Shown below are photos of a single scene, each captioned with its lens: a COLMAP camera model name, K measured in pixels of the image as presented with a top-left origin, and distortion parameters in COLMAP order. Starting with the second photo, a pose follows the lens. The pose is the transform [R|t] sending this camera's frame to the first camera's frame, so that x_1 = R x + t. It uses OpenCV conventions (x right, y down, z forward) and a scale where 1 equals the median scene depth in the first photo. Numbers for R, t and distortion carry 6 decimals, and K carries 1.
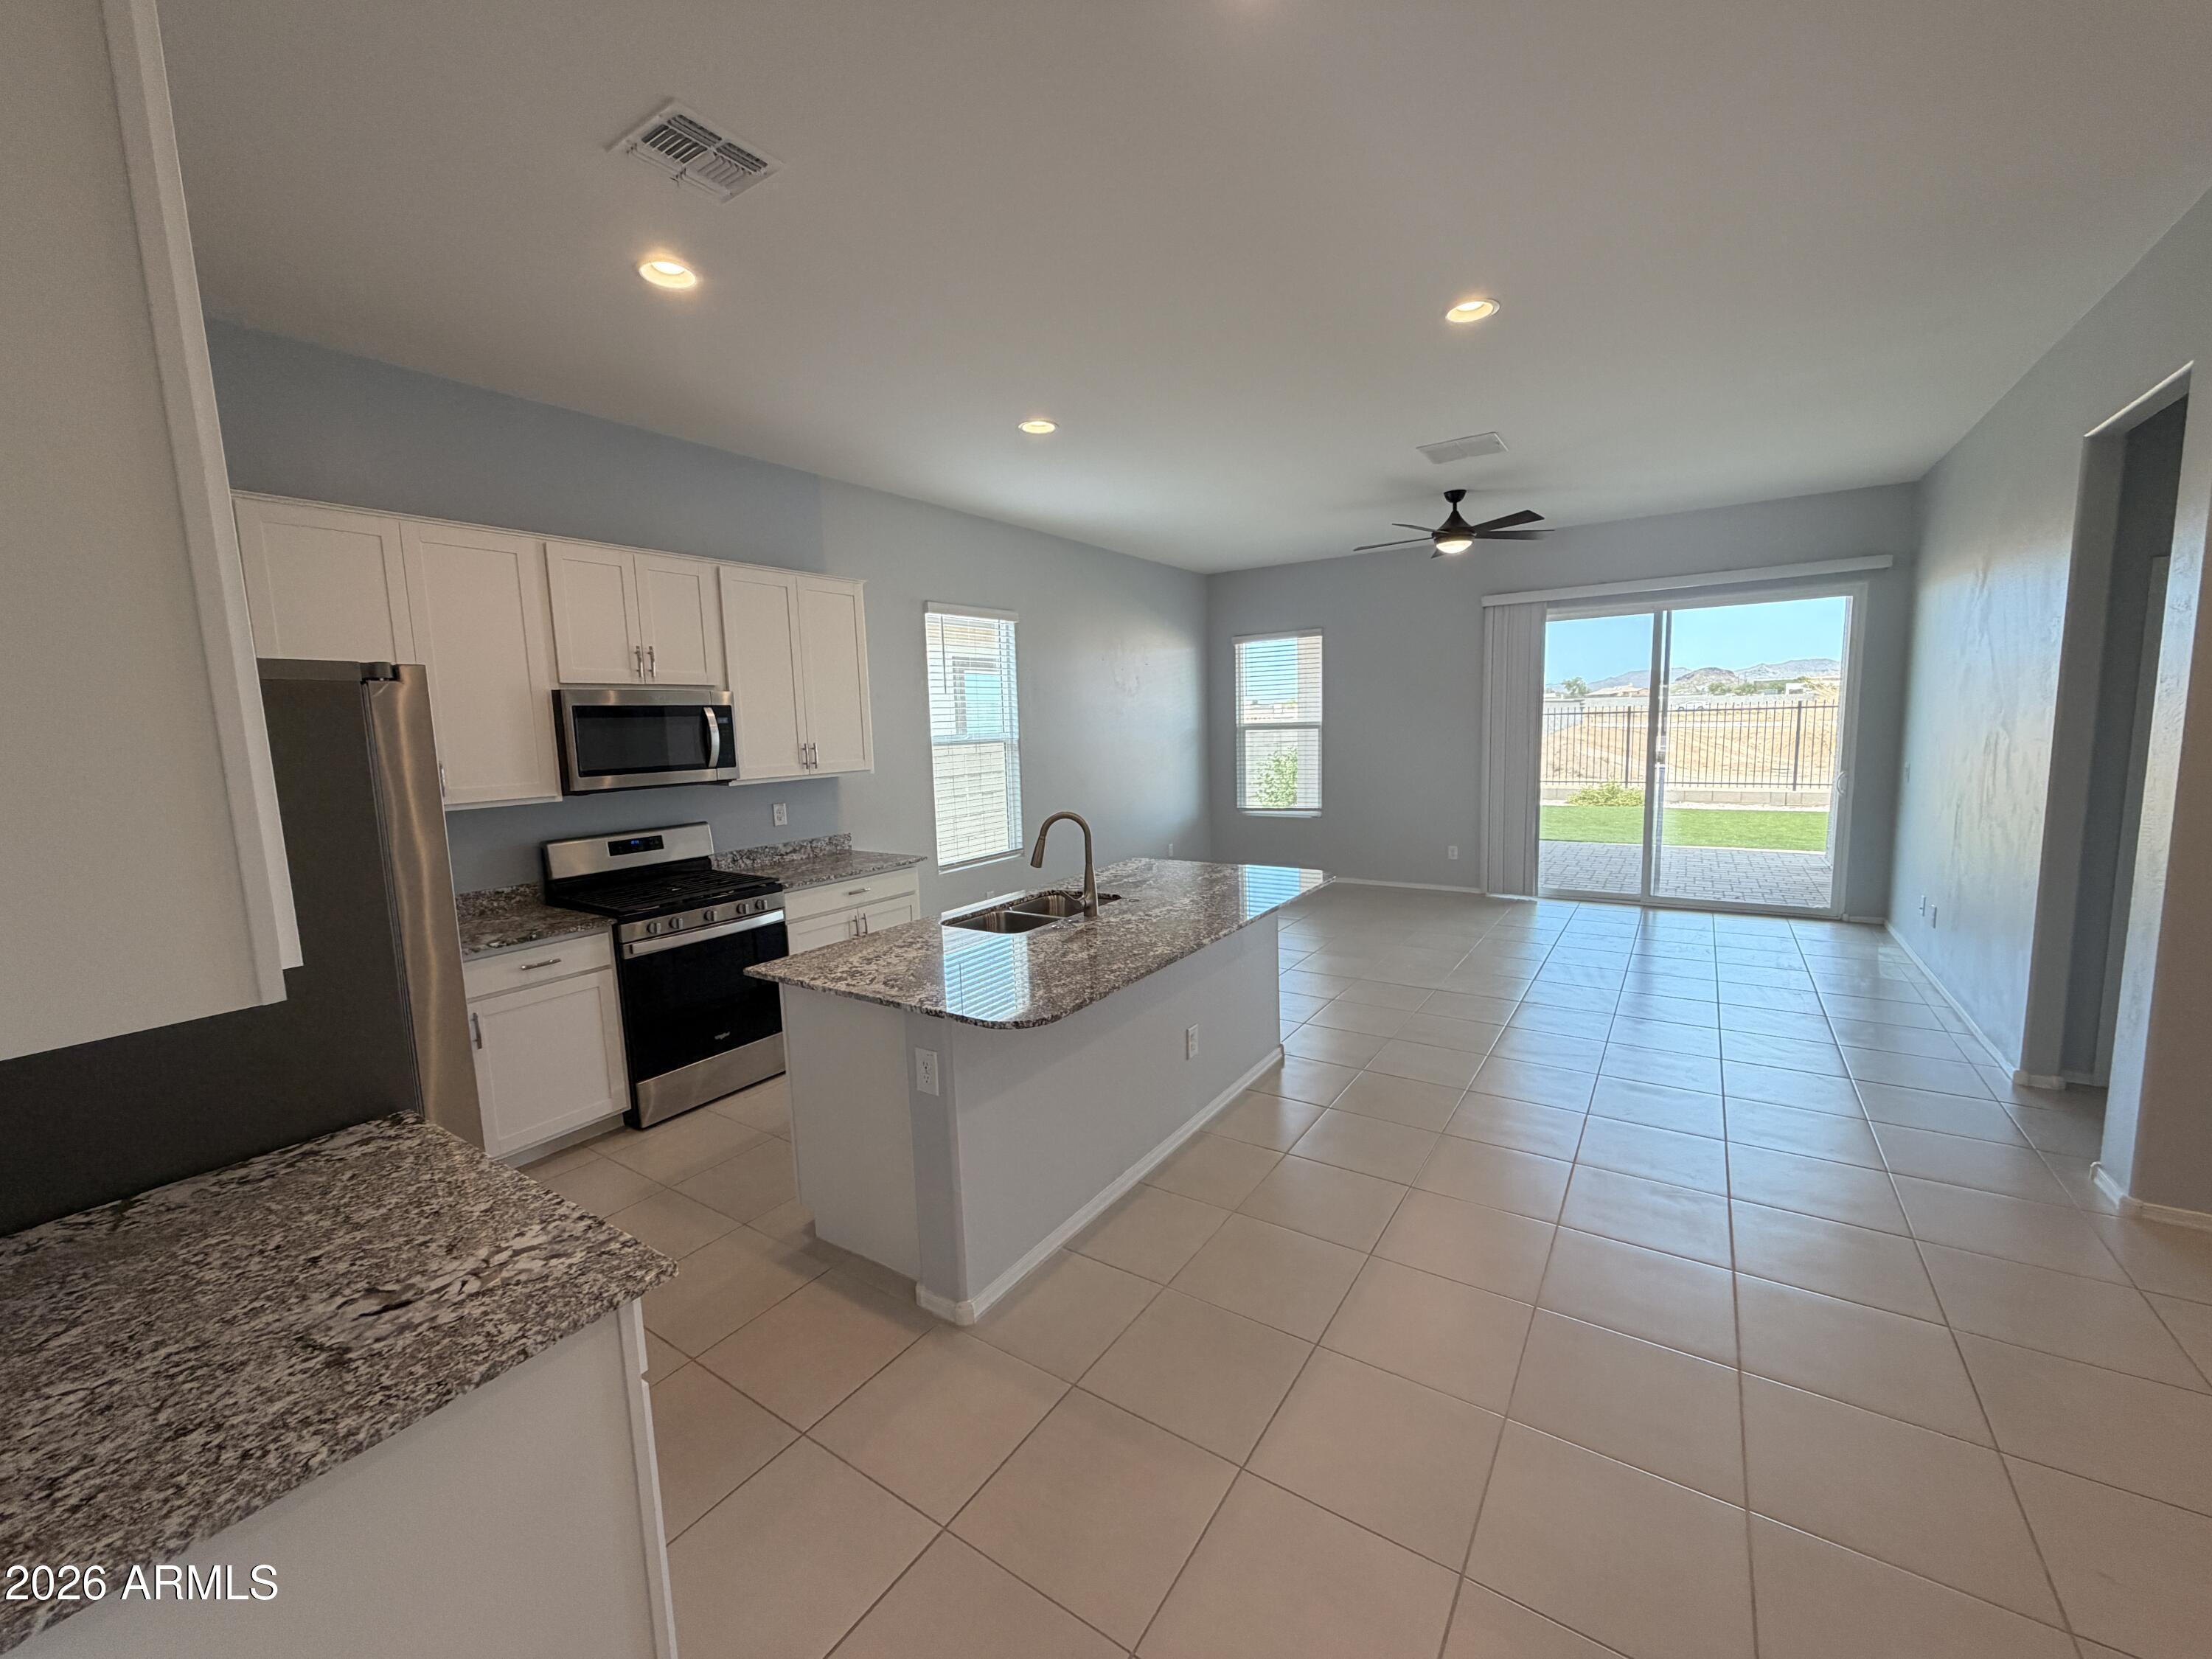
lens RADIAL K [[880.1, 0, 1107.7], [0, 880.1, 828.1], [0, 0, 1]] dist [-0.000635, -0.000035]
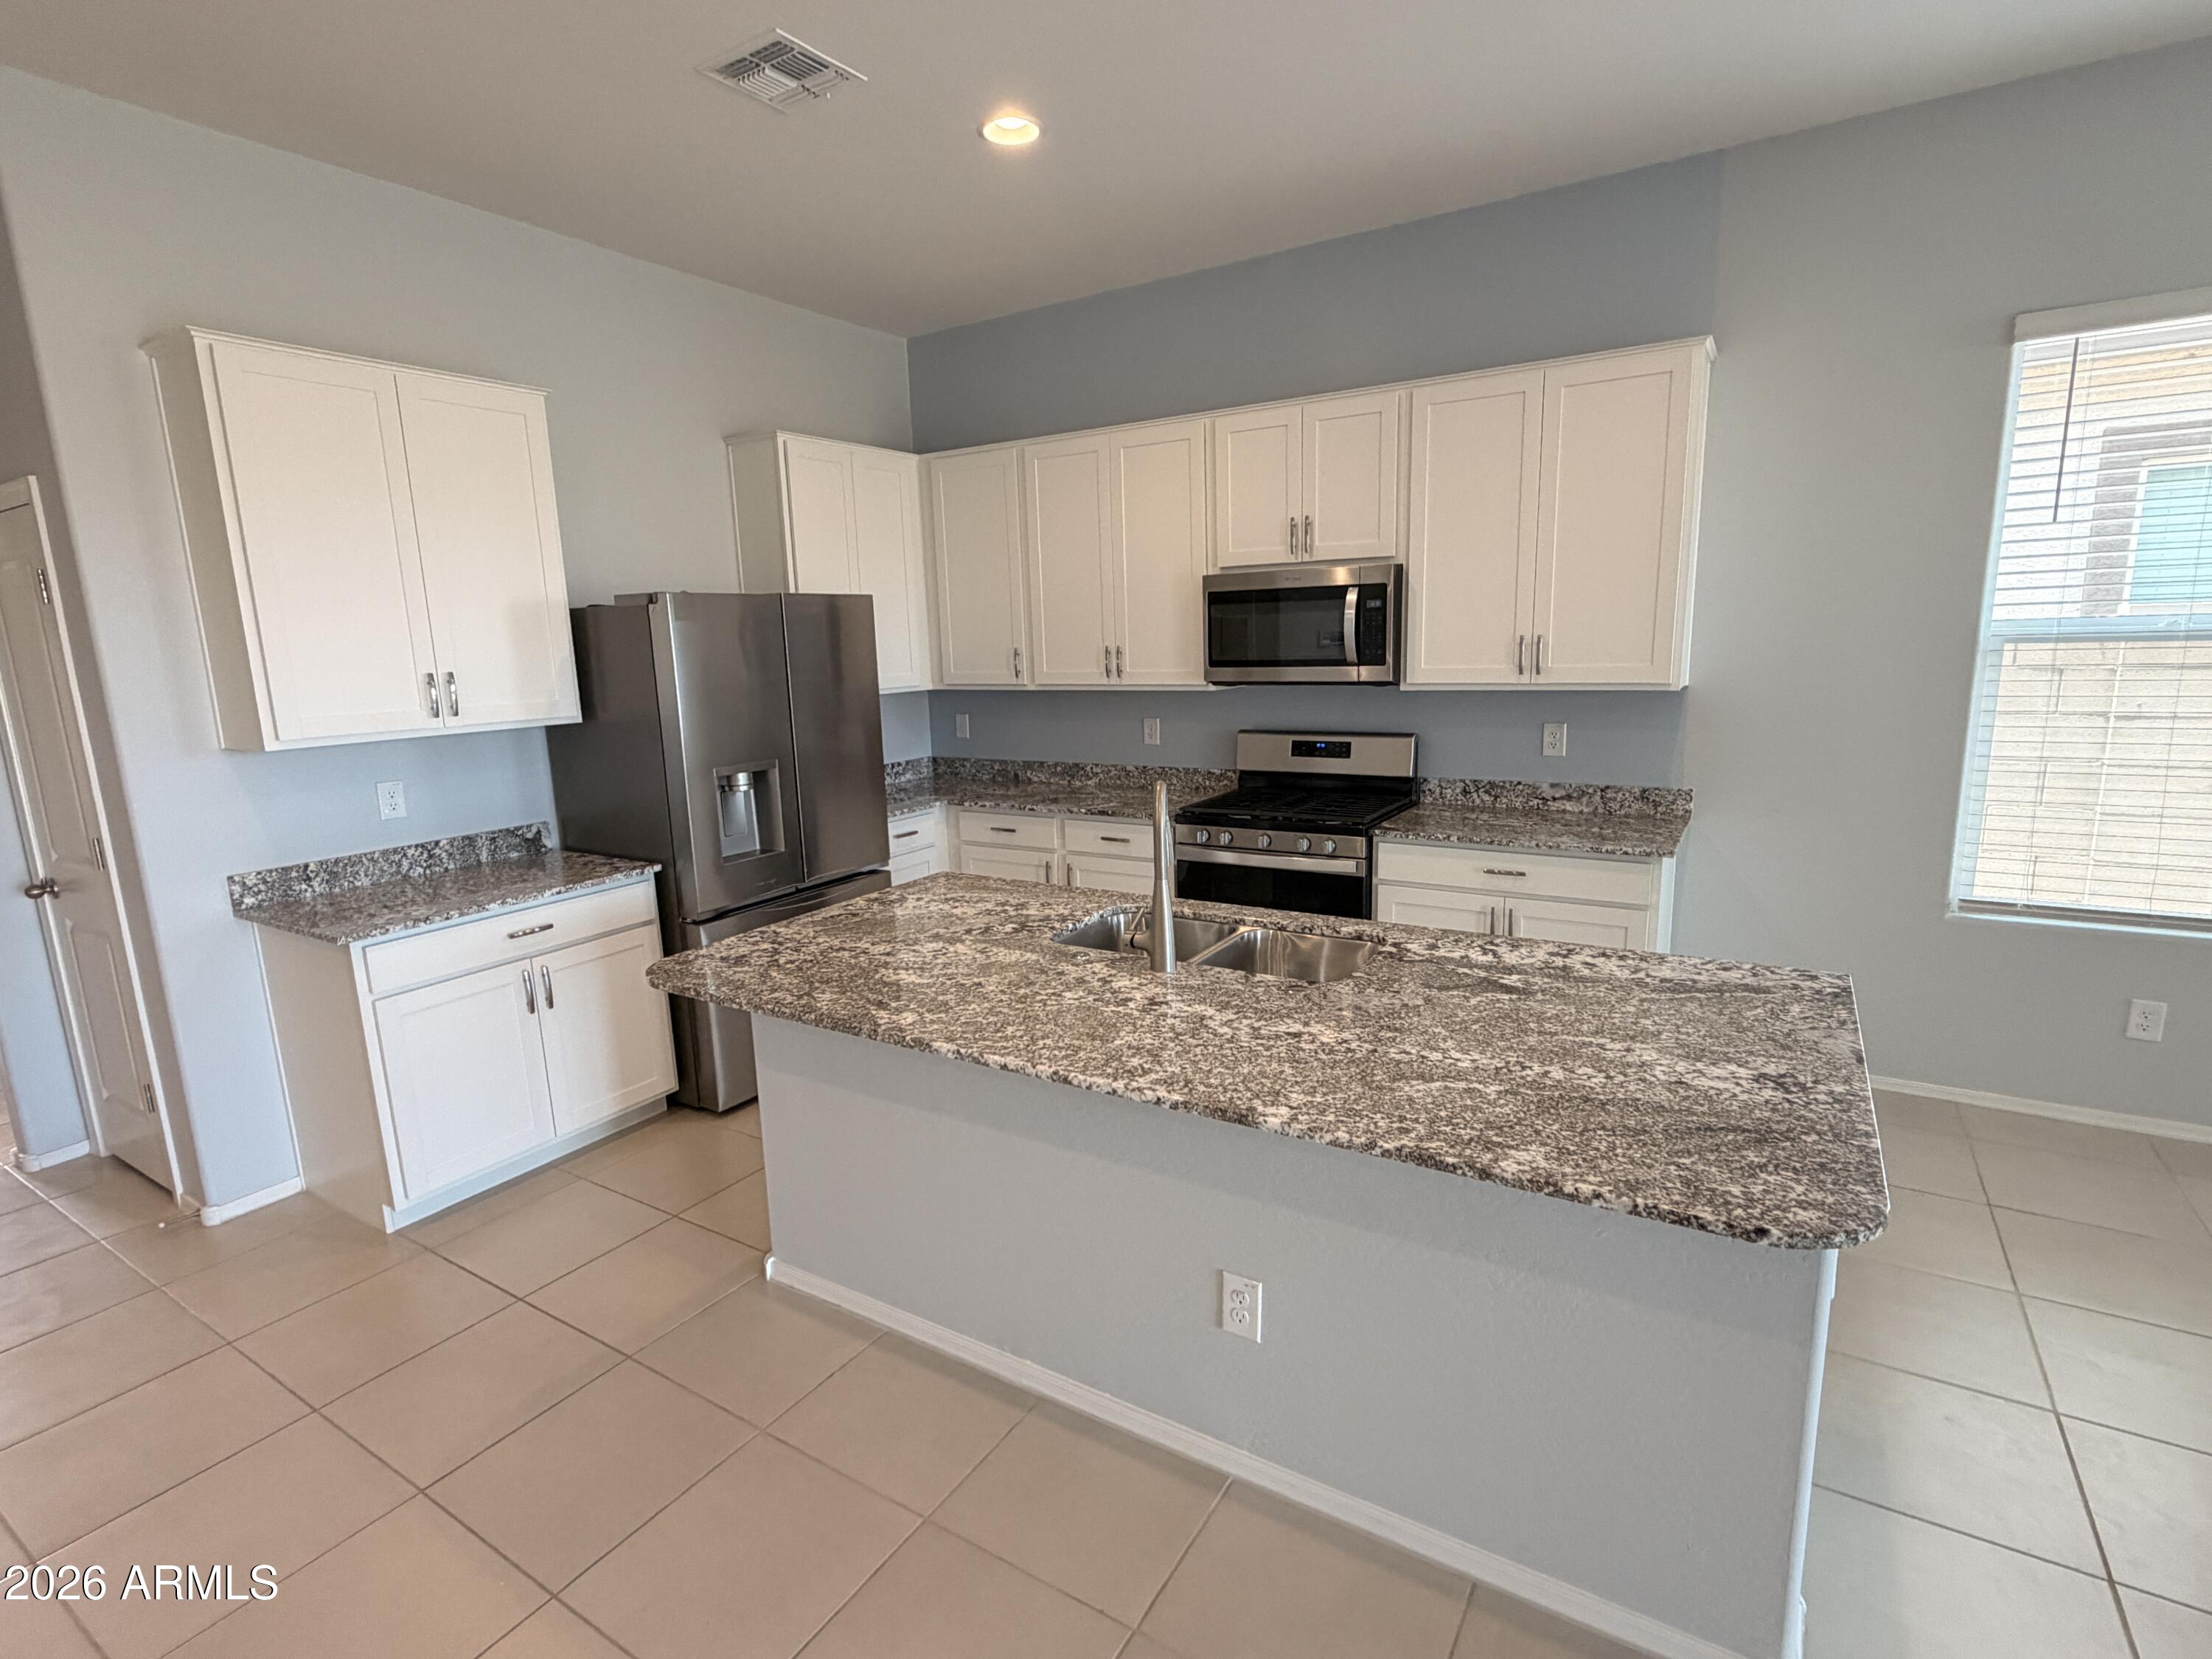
lens RADIAL K [[1073.2, 0, 1107.7], [0, 1073.2, 836.4], [0, 0, 1]] dist [0.002477, -0.000491]
pose [[0.026226, 0.218121, -0.975569, 0.510654], [-0.090039, 0.972454, 0.215004, -0.104764], [0.995593, 0.082201, 0.045143, 0.736817]]
